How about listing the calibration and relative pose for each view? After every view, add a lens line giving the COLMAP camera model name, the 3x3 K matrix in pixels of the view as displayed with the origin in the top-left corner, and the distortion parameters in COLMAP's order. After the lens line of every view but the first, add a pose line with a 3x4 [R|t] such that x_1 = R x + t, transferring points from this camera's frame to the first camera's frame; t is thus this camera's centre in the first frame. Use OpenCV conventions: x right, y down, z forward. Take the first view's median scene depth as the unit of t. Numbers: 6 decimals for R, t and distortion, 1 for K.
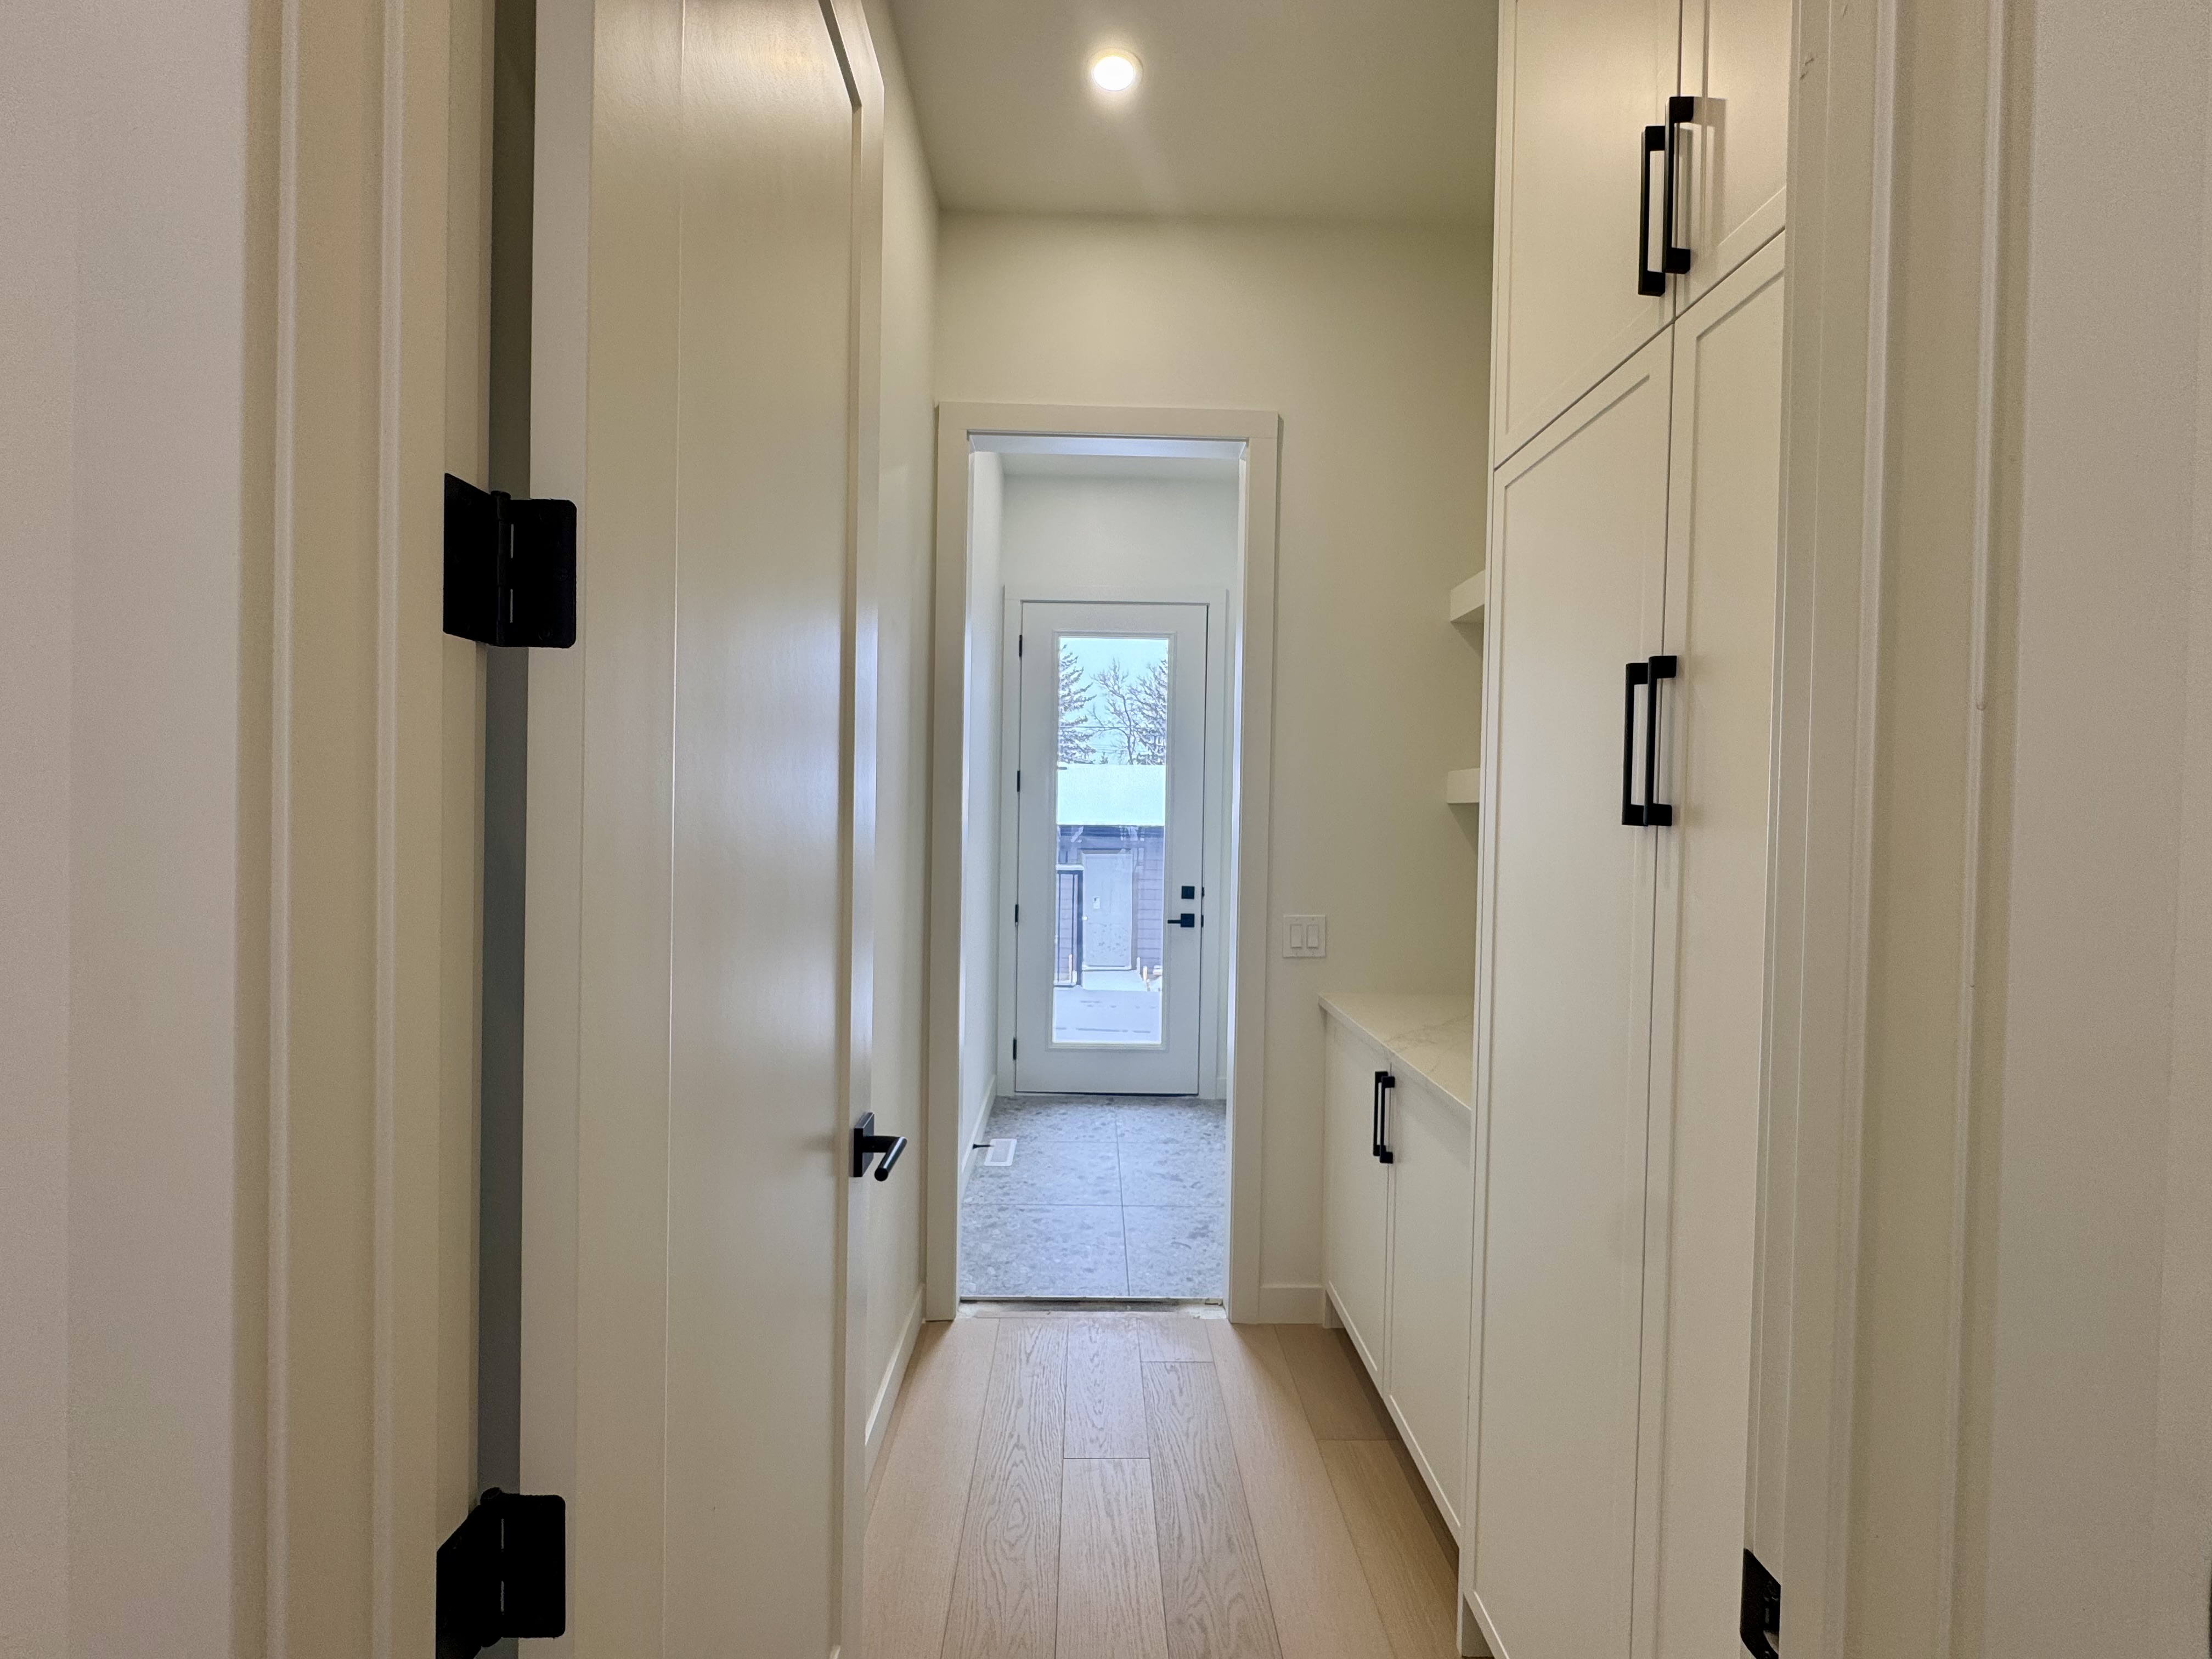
lens RADIAL K [[883.4, 0, 1106.0], [0, 883.4, 829.5], [0, 0, 1]] dist [-0.003219, 0.000097]
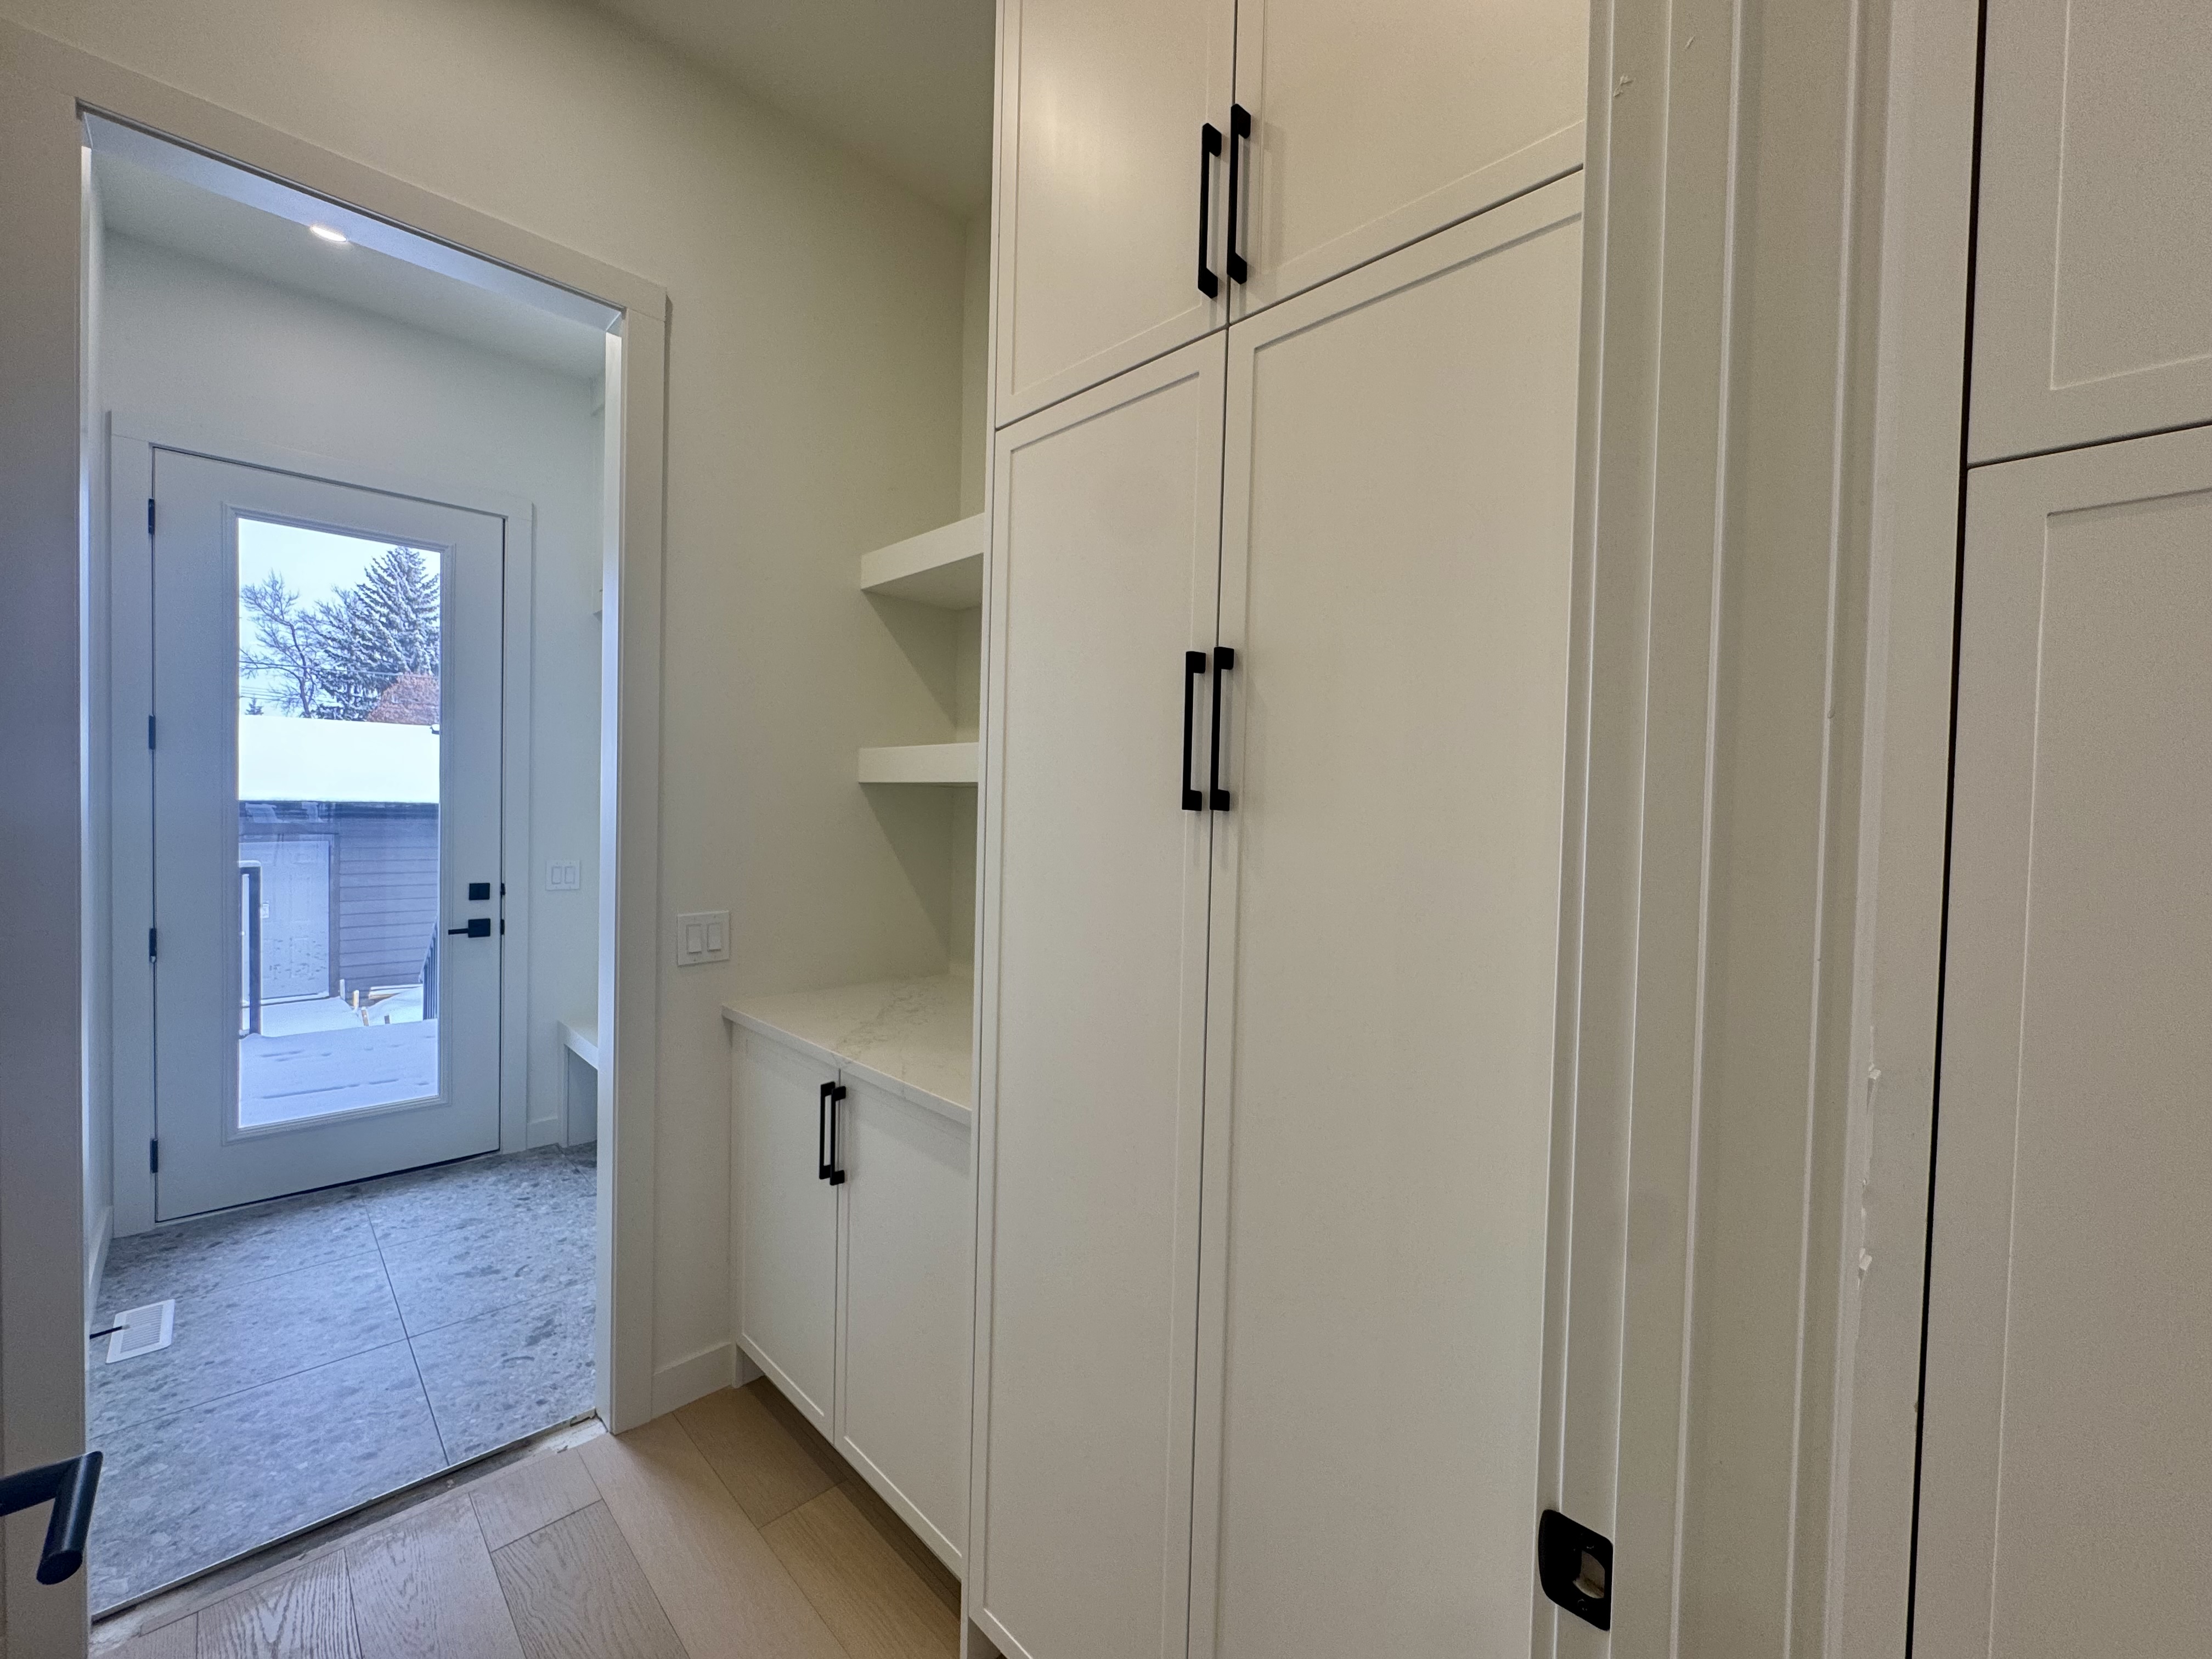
lens RADIAL K [[883.4, 0, 1106.0], [0, 883.4, 829.5], [0, 0, 1]] dist [-0.003219, 0.000097]
pose [[0.721120, -0.016729, 0.692608, -0.063018], [-0.000882, 0.999685, 0.025065, -0.002515], [-0.692810, -0.018685, 0.720878, 0.109567]]
